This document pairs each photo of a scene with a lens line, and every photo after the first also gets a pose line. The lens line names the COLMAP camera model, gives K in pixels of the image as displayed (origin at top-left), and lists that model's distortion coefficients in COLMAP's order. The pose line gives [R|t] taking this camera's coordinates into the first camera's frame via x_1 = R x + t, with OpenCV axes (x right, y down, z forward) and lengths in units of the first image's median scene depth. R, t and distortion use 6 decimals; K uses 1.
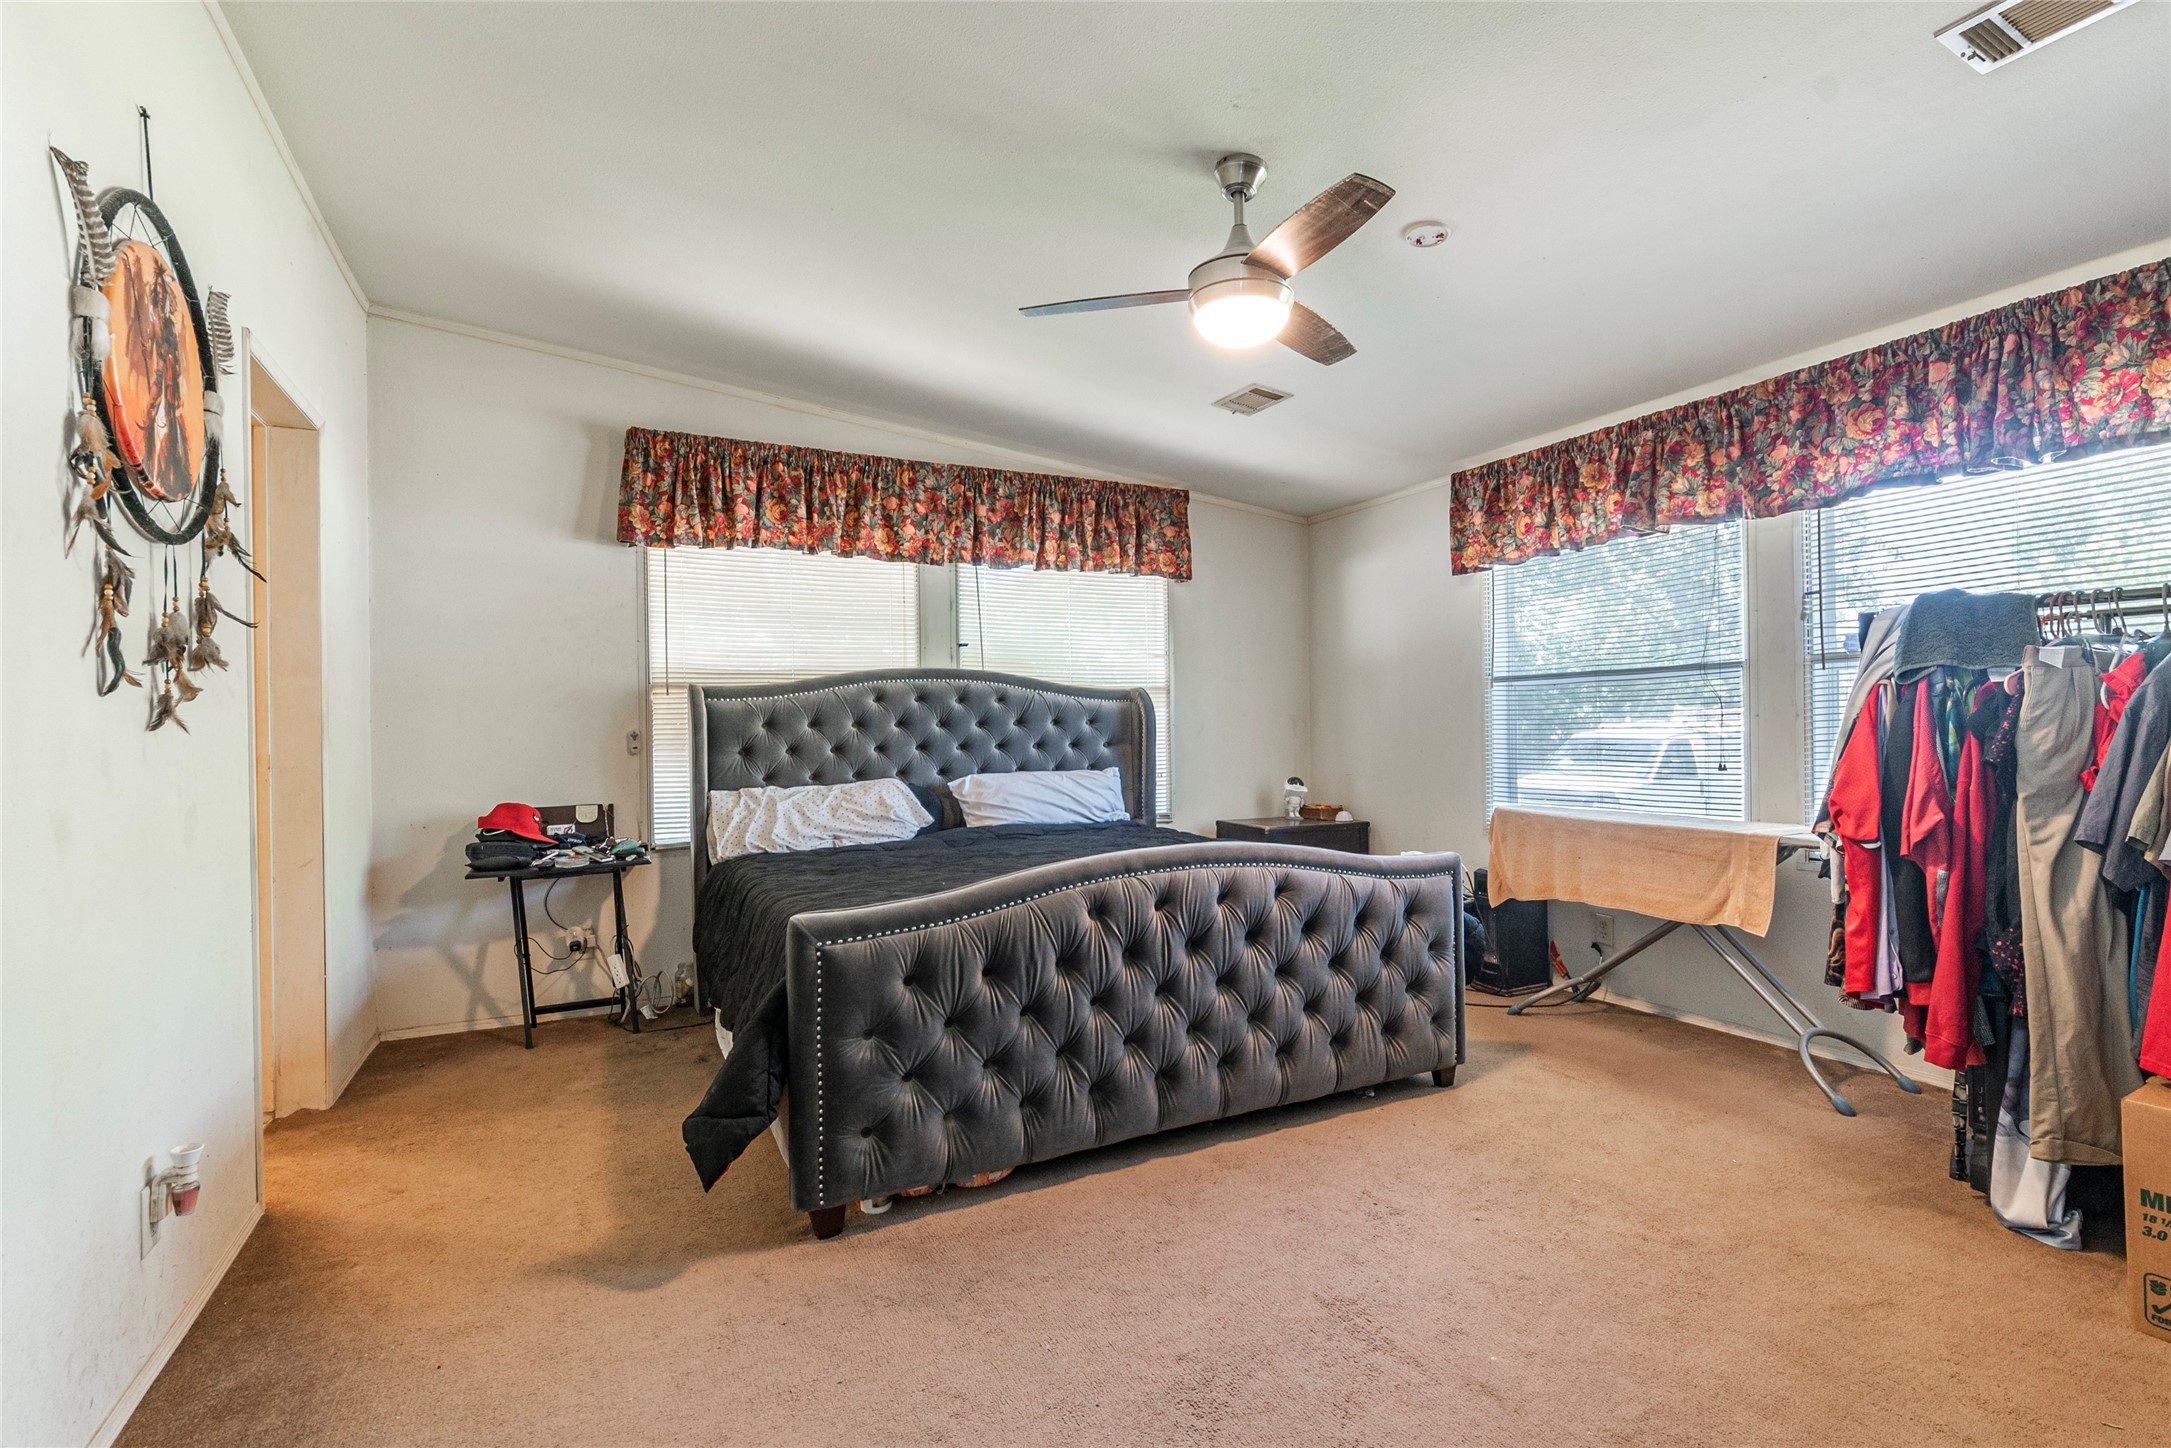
lens RADIAL K [[1003.9, 0, 1107.3], [0, 1003.9, 728.0], [0, 0, 1]] dist [0.009501, -0.006339]
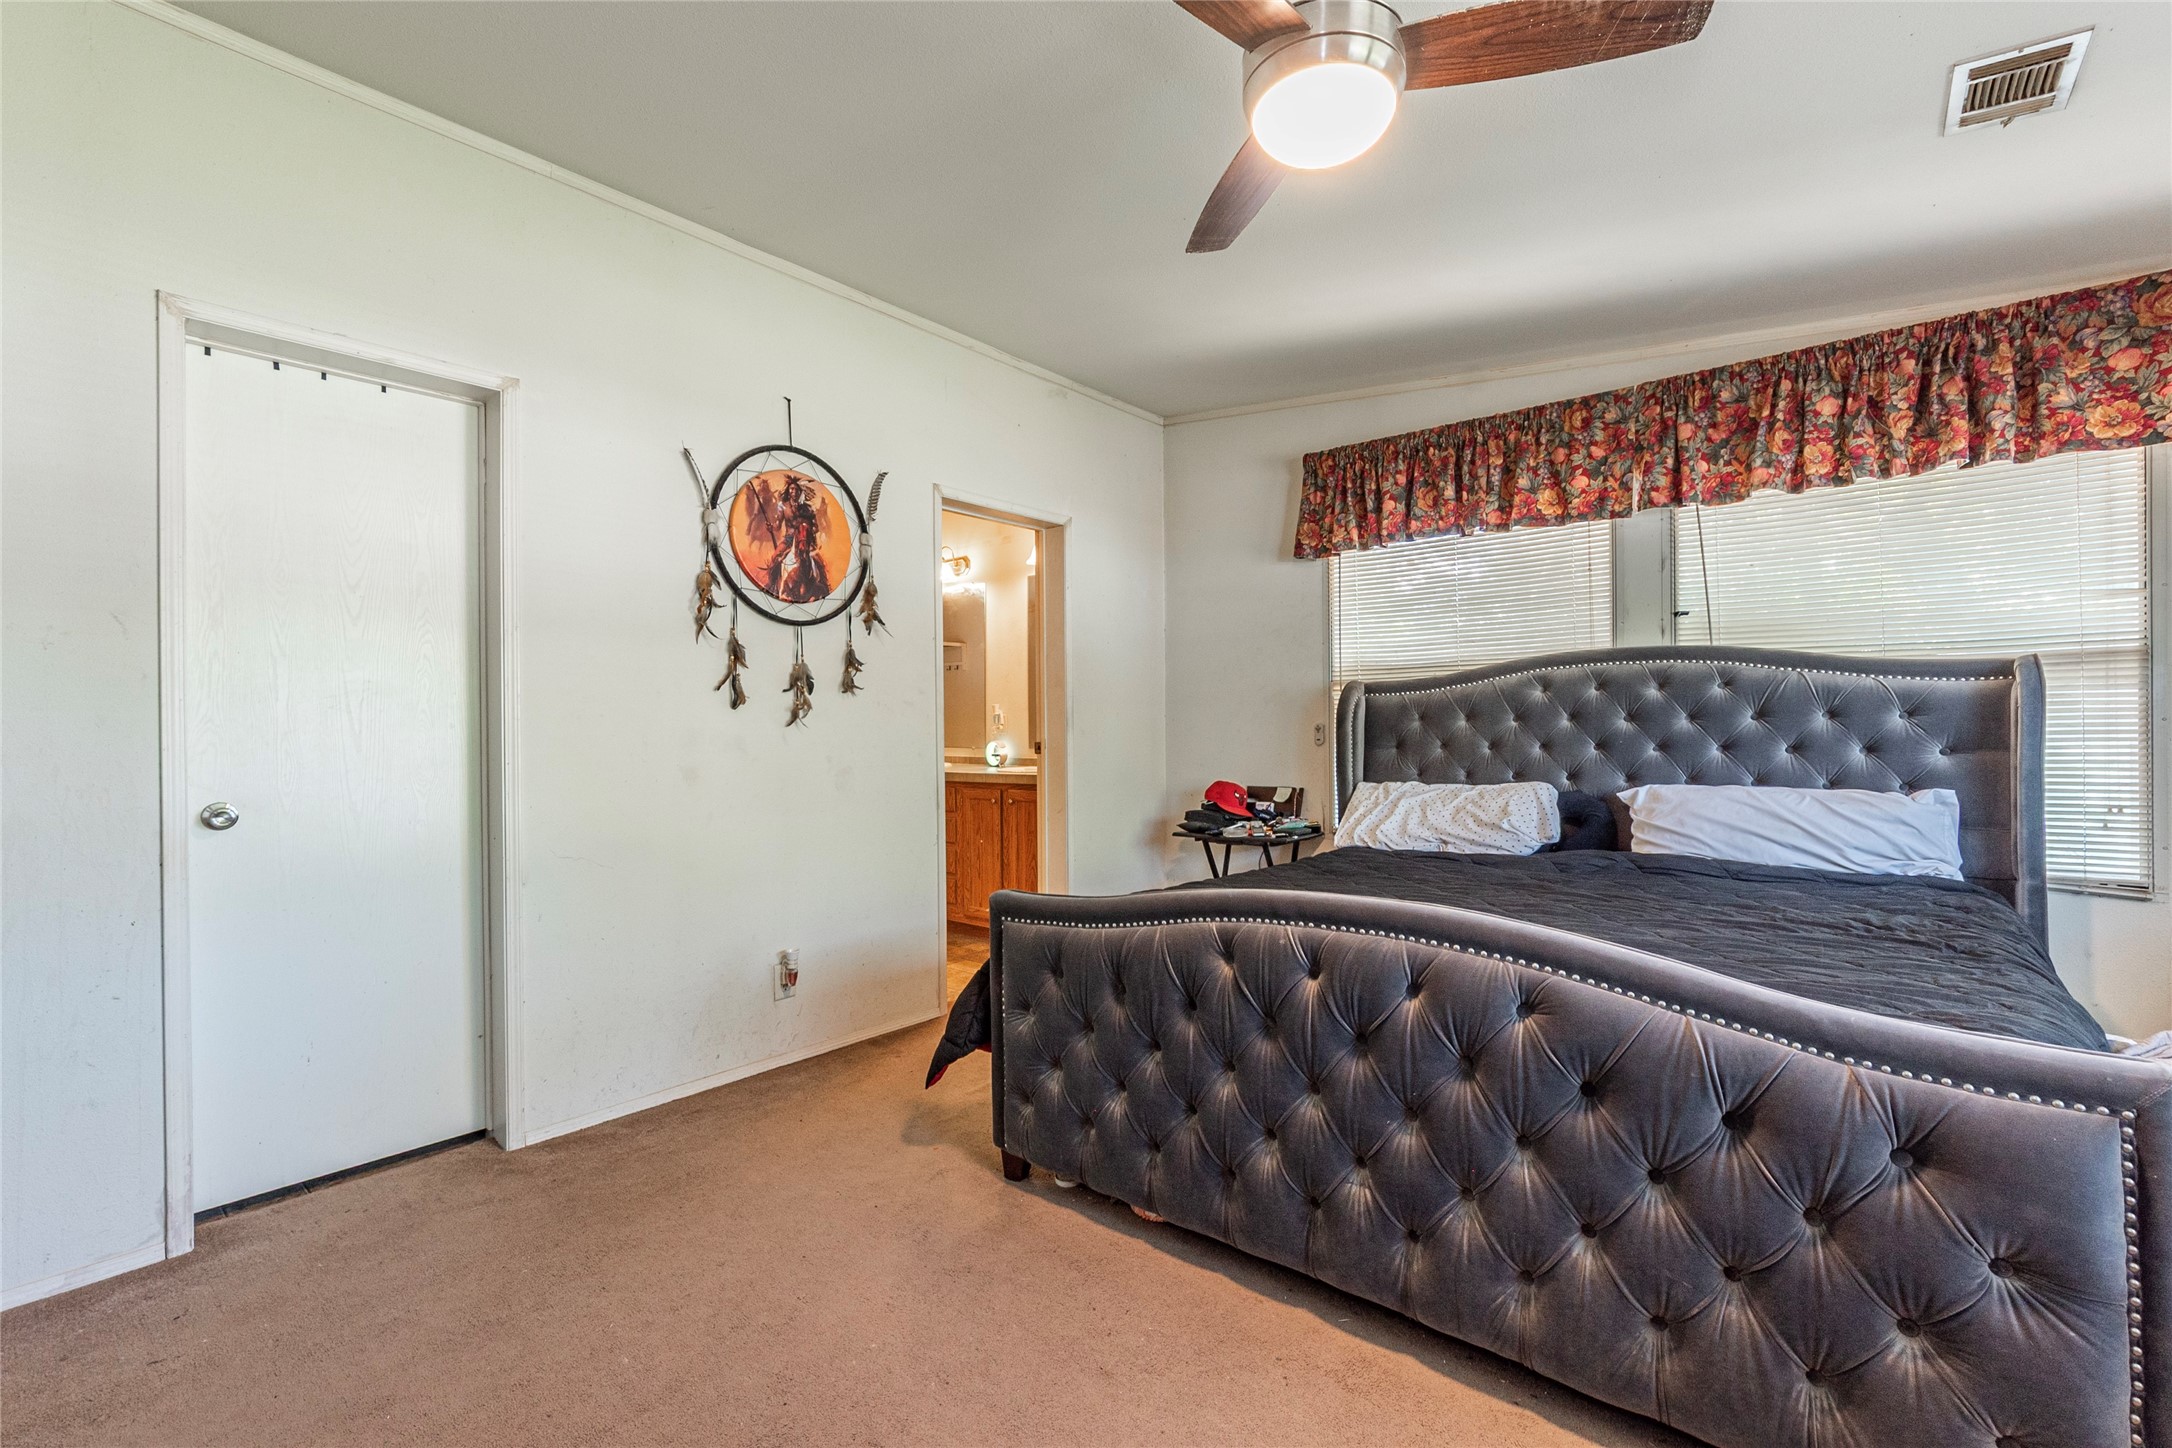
lens RADIAL K [[930.7, 0, 1106.9], [0, 930.7, 726.0], [0, 0, 1]] dist [0.002867, -0.000893]
pose [[0.392624, 0.009365, -0.919651, 0.359349], [0.001601, 0.999940, 0.010866, -0.006398], [0.919698, -0.005739, 0.392585, 0.346056]]
